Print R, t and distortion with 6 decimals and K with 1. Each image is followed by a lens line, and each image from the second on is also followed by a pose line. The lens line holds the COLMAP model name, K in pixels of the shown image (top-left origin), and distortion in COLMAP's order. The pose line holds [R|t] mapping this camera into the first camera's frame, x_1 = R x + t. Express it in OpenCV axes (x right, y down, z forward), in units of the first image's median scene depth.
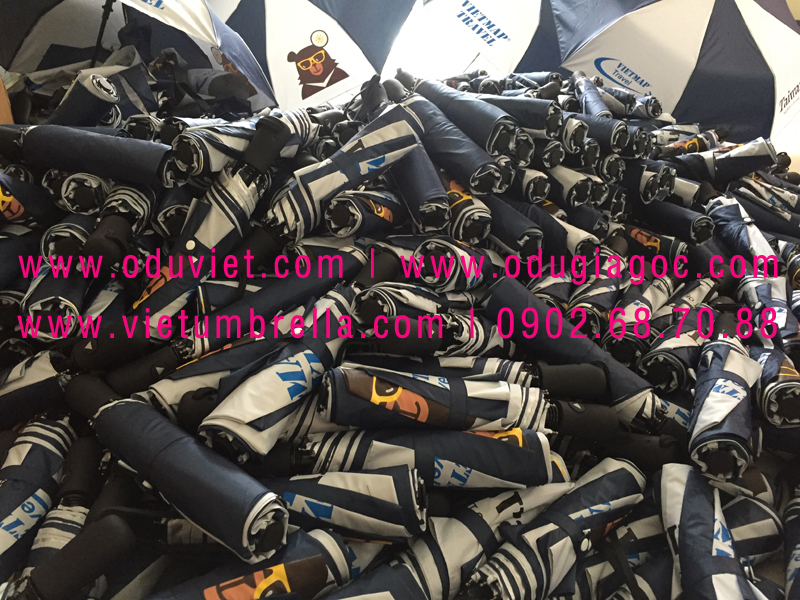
lens RADIAL K [[684.7, 0, 400.0], [0, 684.7, 300.0], [0, 0, 1]] dist [0.087261, -0.131358]
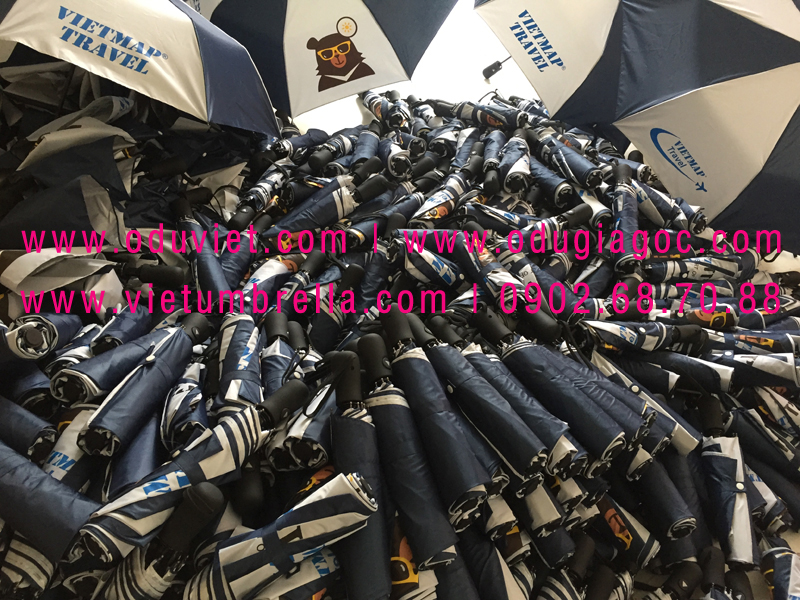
lens RADIAL K [[684.7, 0, 400.0], [0, 684.7, 300.0], [0, 0, 1]] dist [0.087261, -0.131358]
pose [[0.984156, 0.177273, 0.003386, 0.015321], [-0.172072, 0.950329, 0.259356, -0.817123], [0.042759, -0.255830, 0.965776, 0.246080]]
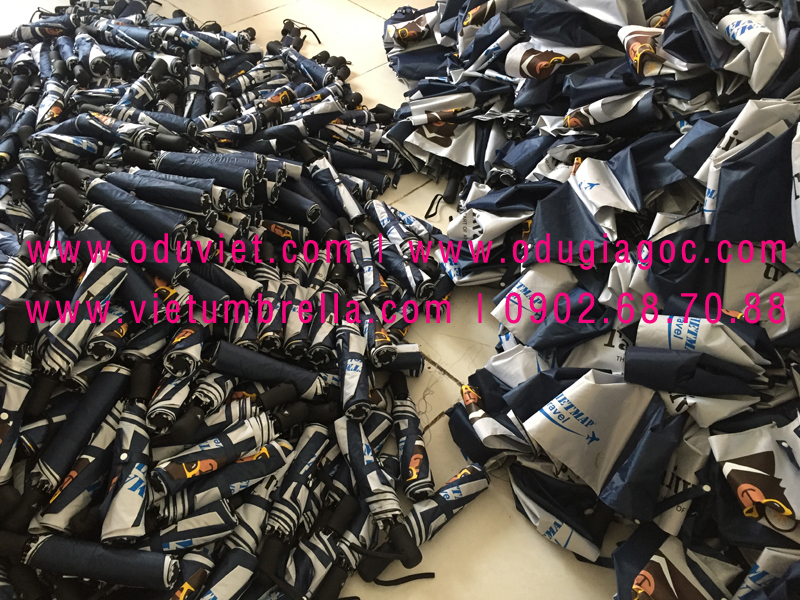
lens RADIAL K [[684.7, 0, 400.0], [0, 684.7, 300.0], [0, 0, 1]] dist [0.087261, -0.131358]
pose [[0.841106, -0.362957, 0.401002, -0.104224], [0.198534, 0.896832, 0.395318, -0.701726], [-0.503115, -0.252892, 0.826391, -0.539402]]
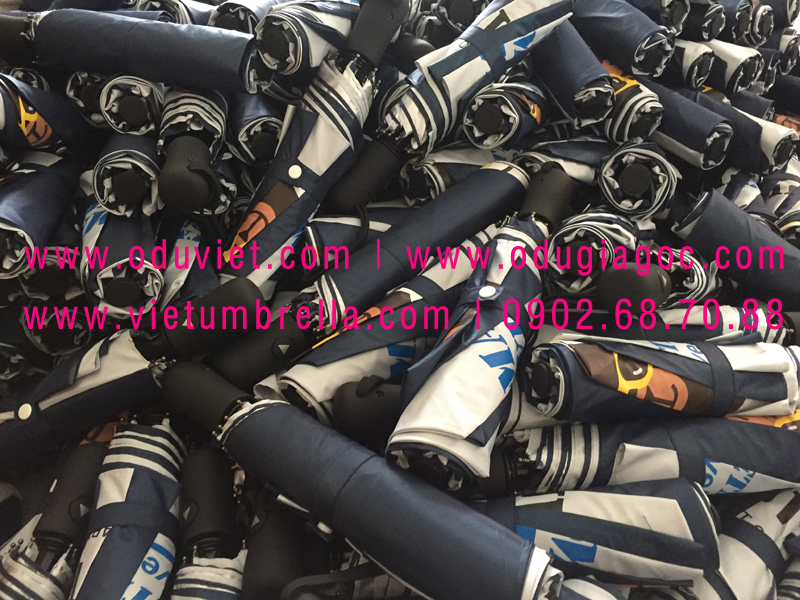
lens RADIAL K [[711.3, 0, 402.8], [0, 711.3, 286.3], [0, 0, 1]] dist [0.091387, -0.117124]
pose [[0.997860, -0.054875, 0.035550, -0.223426], [0.049924, 0.990556, 0.127694, -0.050339], [-0.042221, -0.125646, 0.991176, 0.225987]]
